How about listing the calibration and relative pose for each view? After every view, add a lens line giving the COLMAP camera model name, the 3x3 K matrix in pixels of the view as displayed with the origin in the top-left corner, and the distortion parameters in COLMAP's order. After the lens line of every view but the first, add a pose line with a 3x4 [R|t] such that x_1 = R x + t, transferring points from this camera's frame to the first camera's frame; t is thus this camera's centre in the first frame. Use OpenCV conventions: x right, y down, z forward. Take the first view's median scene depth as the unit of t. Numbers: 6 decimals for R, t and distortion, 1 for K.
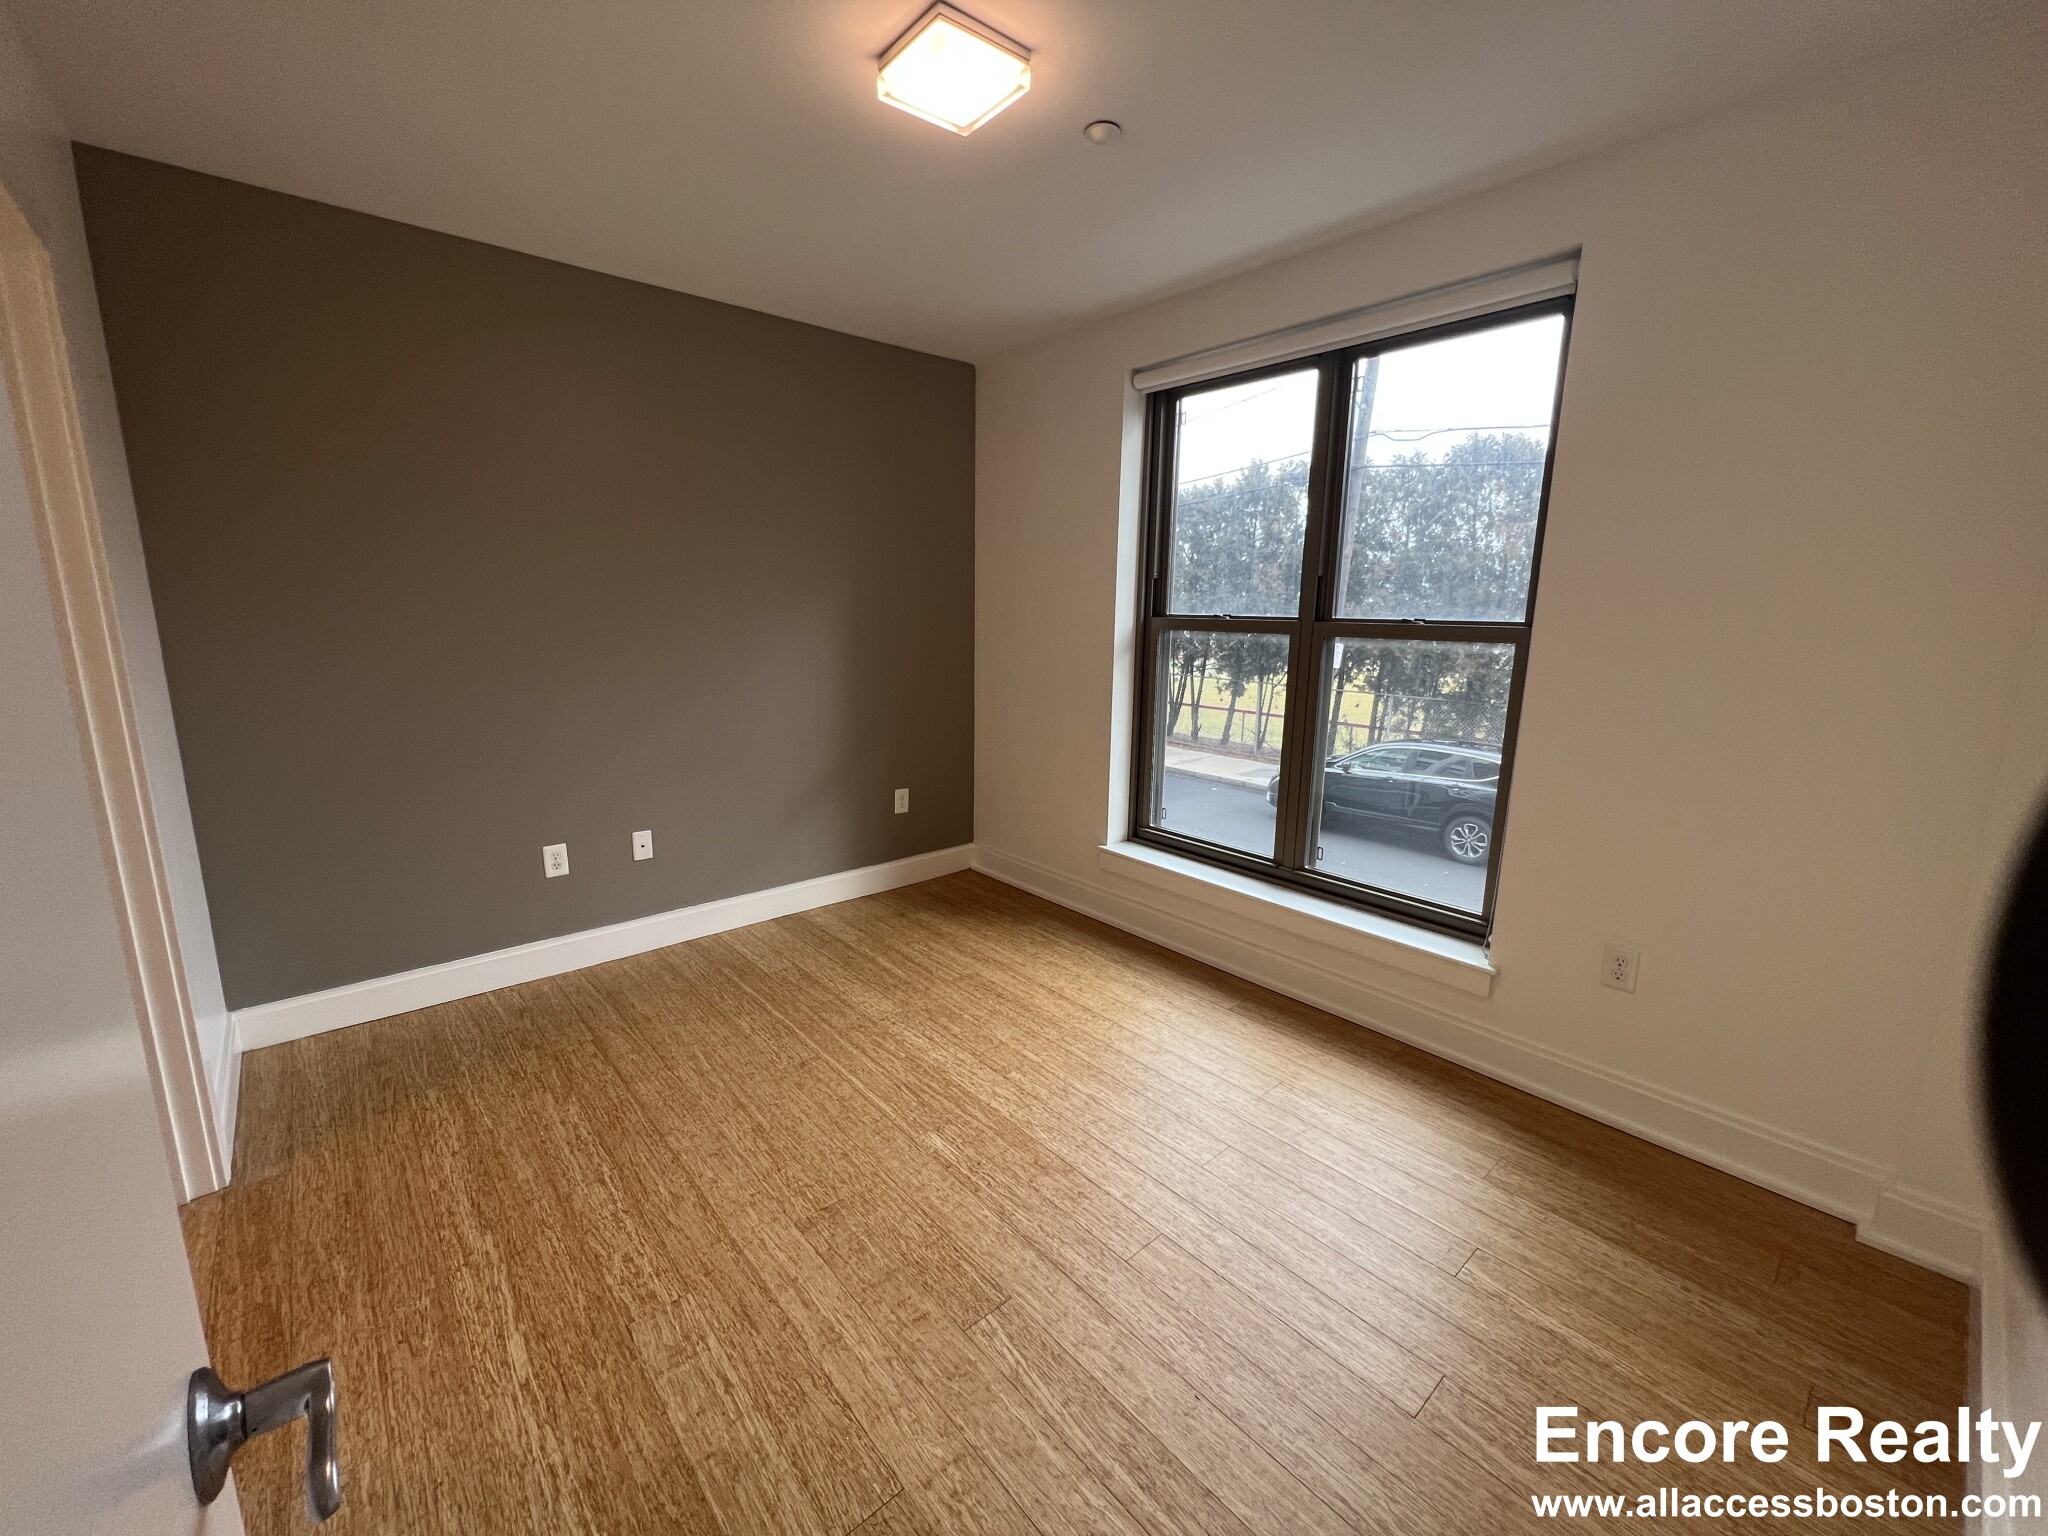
lens RADIAL K [[825.9, 0, 1027.8], [0, 825.9, 773.1], [0, 0, 1]] dist [-0.002162, 0.000732]
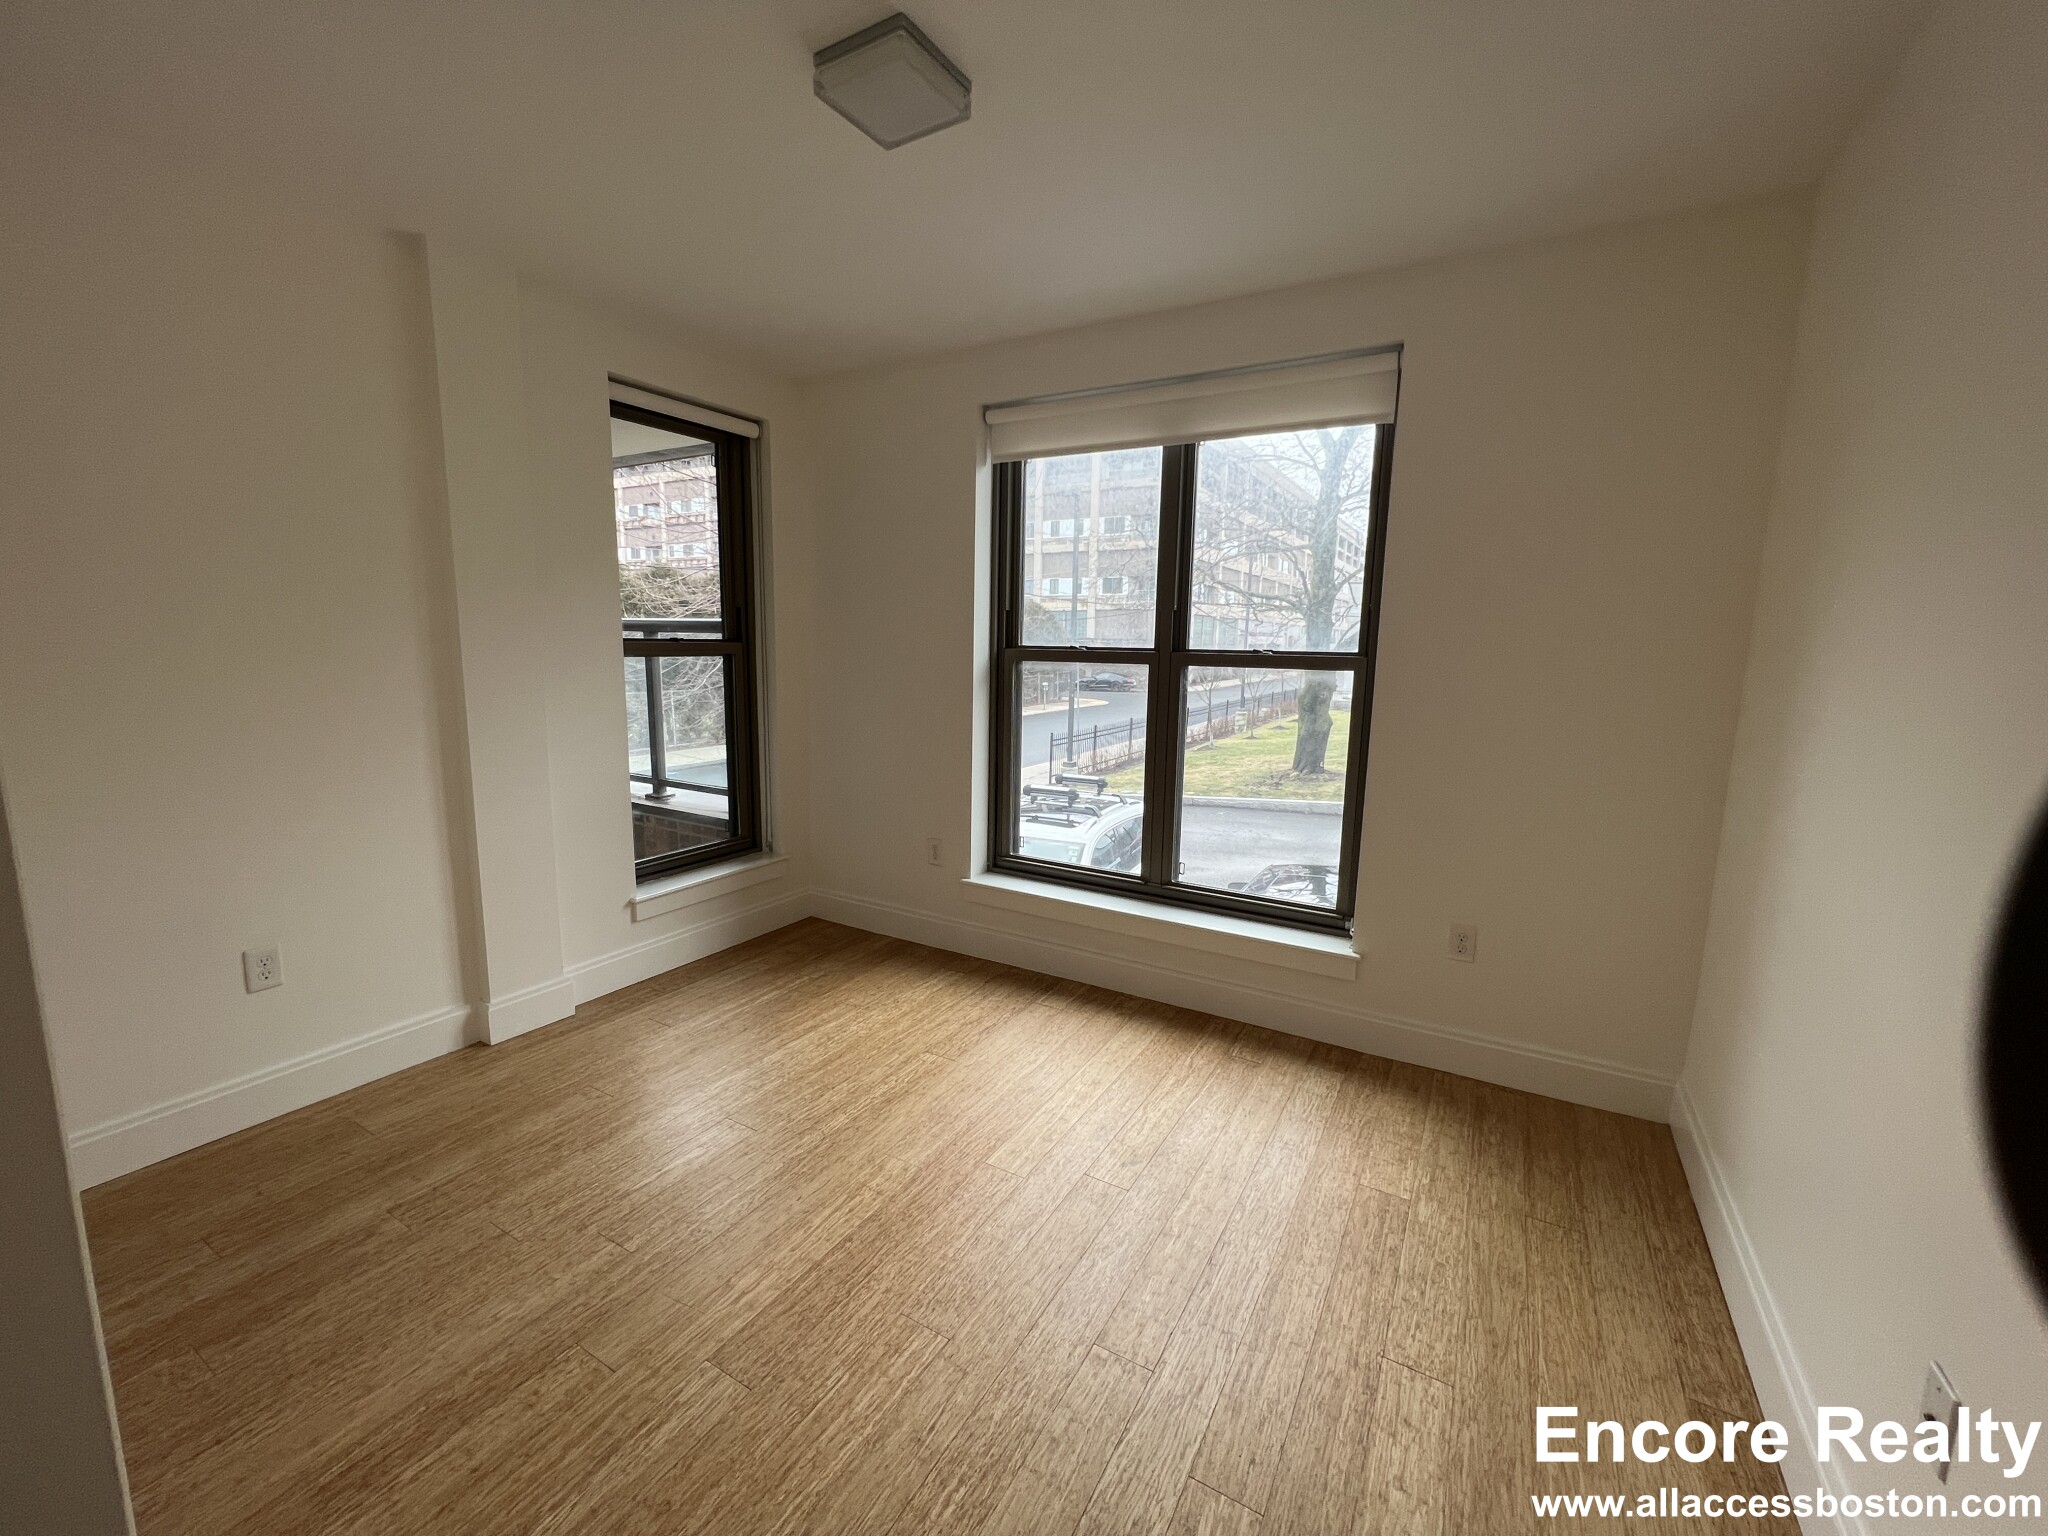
lens RADIAL K [[825.9, 0, 1023.3], [0, 825.9, 770.8], [0, 0, 1]] dist [-0.002162, 0.000732]
pose [[0.945119, -0.048562, 0.323096, -0.175791], [0.060393, 0.997818, -0.026689, -0.011278], [-0.321095, 0.044738, 0.945990, 0.045997]]
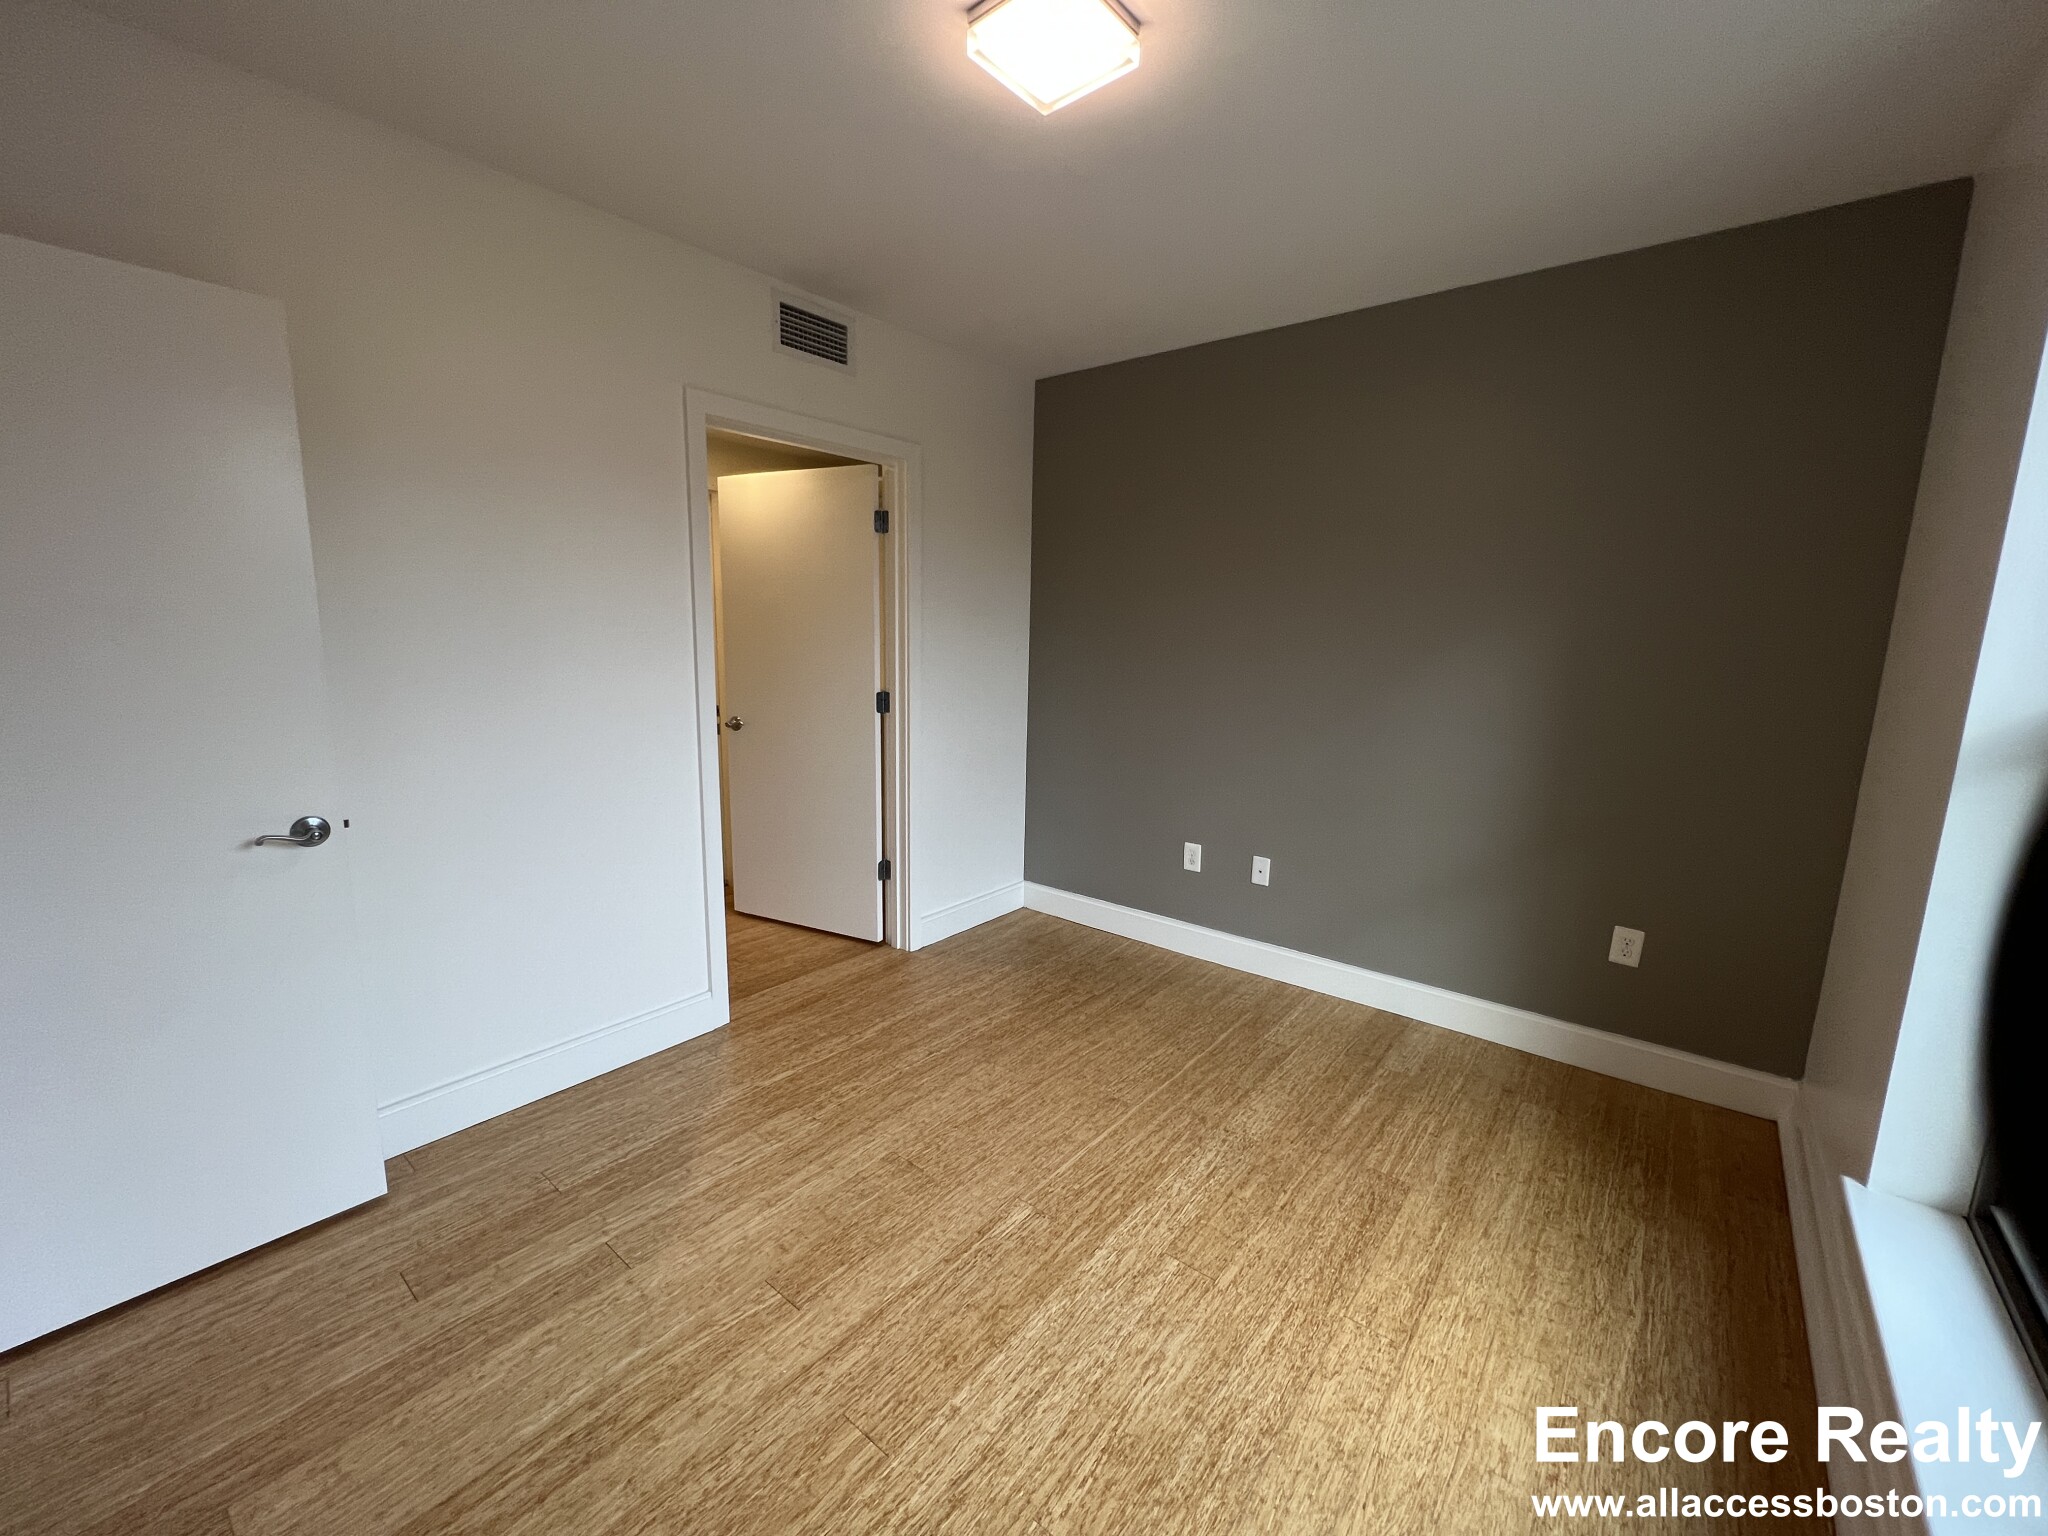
lens RADIAL K [[825.9, 0, 1017.1], [0, 825.9, 762.2], [0, 0, 1]] dist [-0.002162, 0.000732]
pose [[0.160960, 0.150336, -0.975444, 0.685883], [-0.212731, 0.970384, 0.114453, -0.142283], [0.963762, 0.189085, 0.188174, 0.709432]]
